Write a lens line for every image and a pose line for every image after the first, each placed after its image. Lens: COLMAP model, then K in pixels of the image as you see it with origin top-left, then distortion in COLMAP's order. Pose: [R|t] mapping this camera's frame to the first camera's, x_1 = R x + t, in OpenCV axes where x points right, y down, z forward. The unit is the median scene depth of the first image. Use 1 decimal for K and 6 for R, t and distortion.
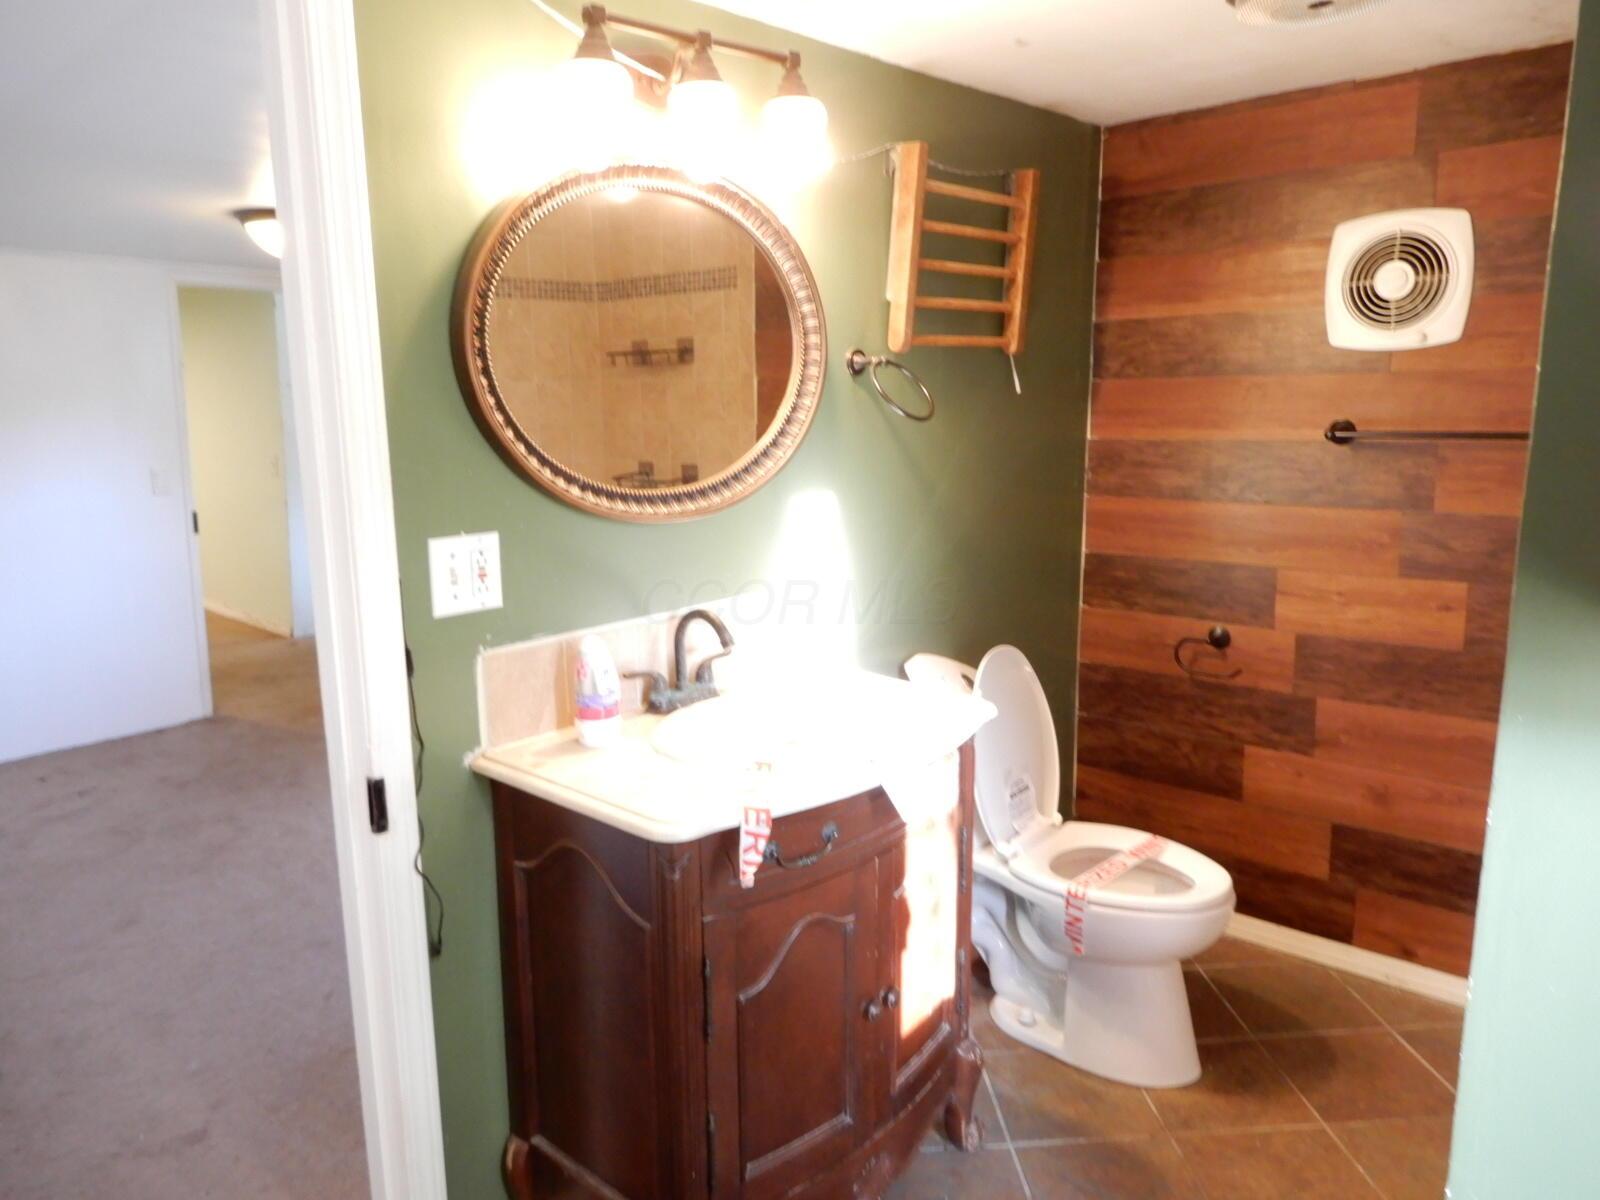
lens RADIAL K [[1138.9, 0, 799.9], [0, 1138.9, 599.8], [0, 0, 1]] dist [0.006372, -0.002767]
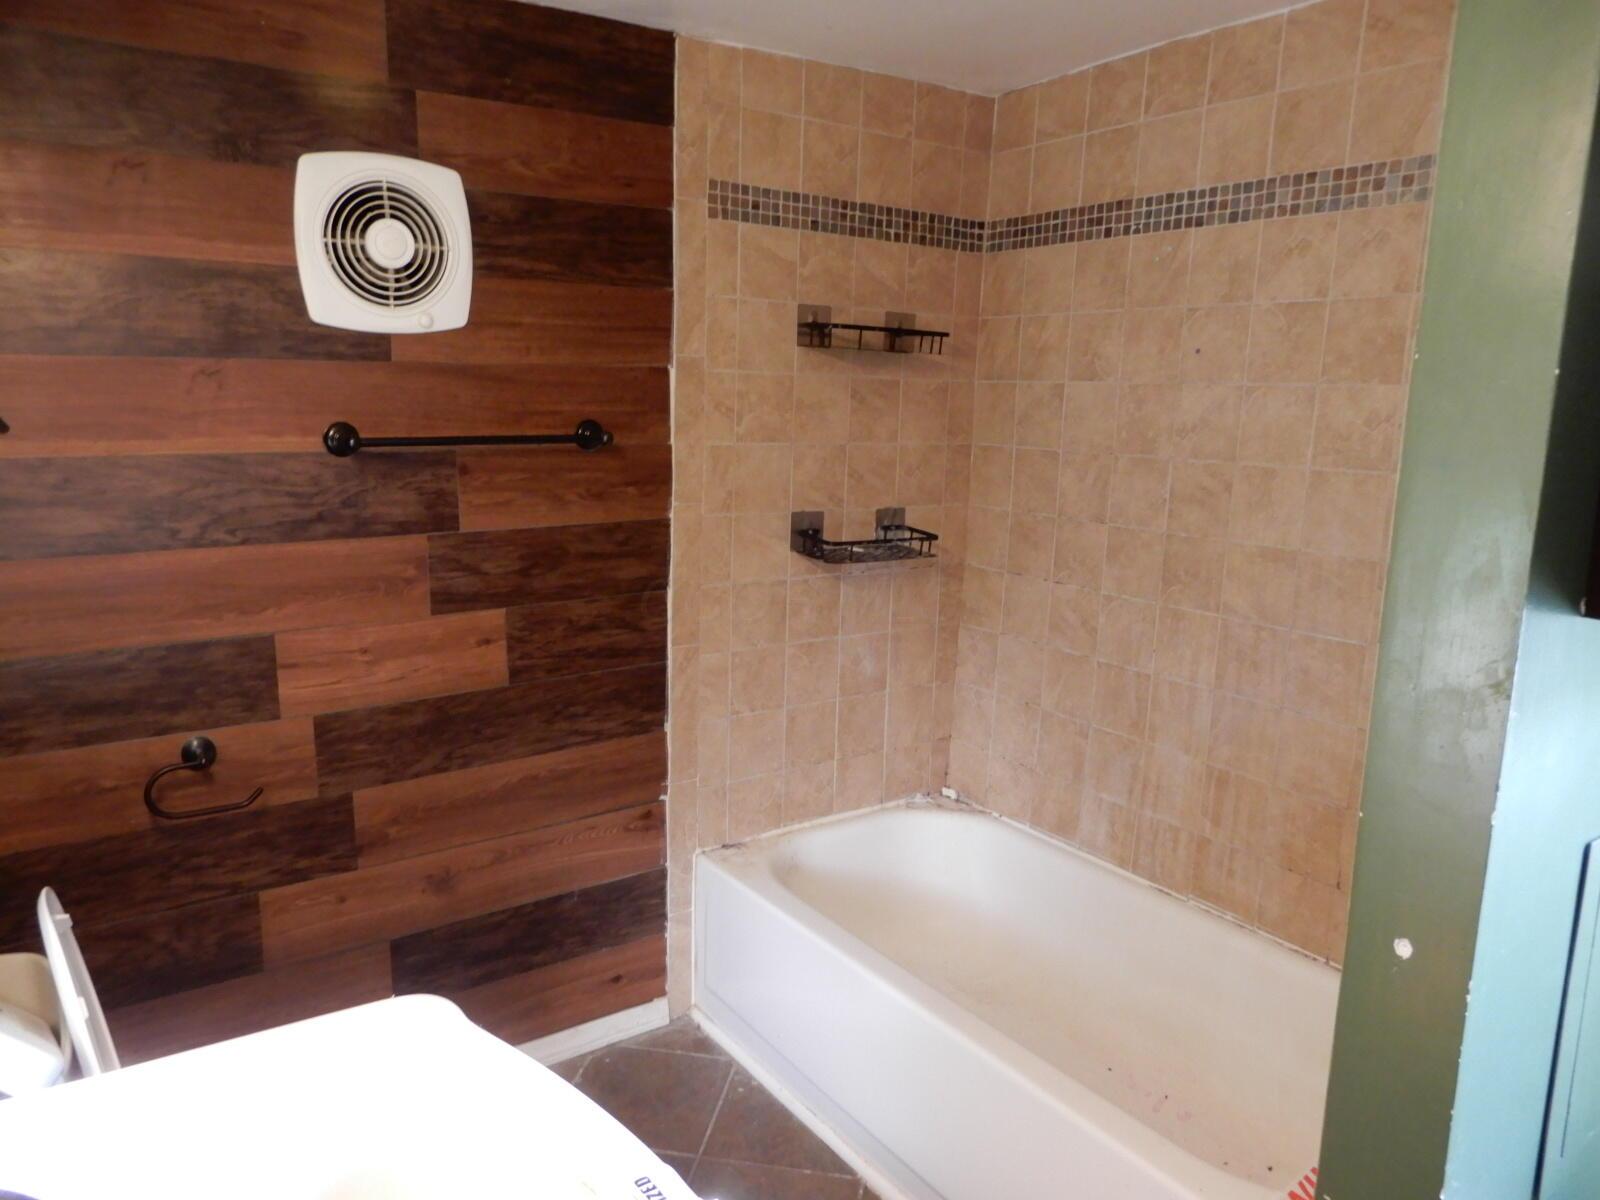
lens RADIAL K [[1138.9, 0, 799.4], [0, 1138.9, 599.0], [0, 0, 1]] dist [0.006372, -0.002767]
pose [[0.225231, -0.155850, 0.961760, -0.191386], [0.157014, 0.980027, 0.122039, -0.087951], [-0.961570, 0.123523, 0.245203, 0.537792]]
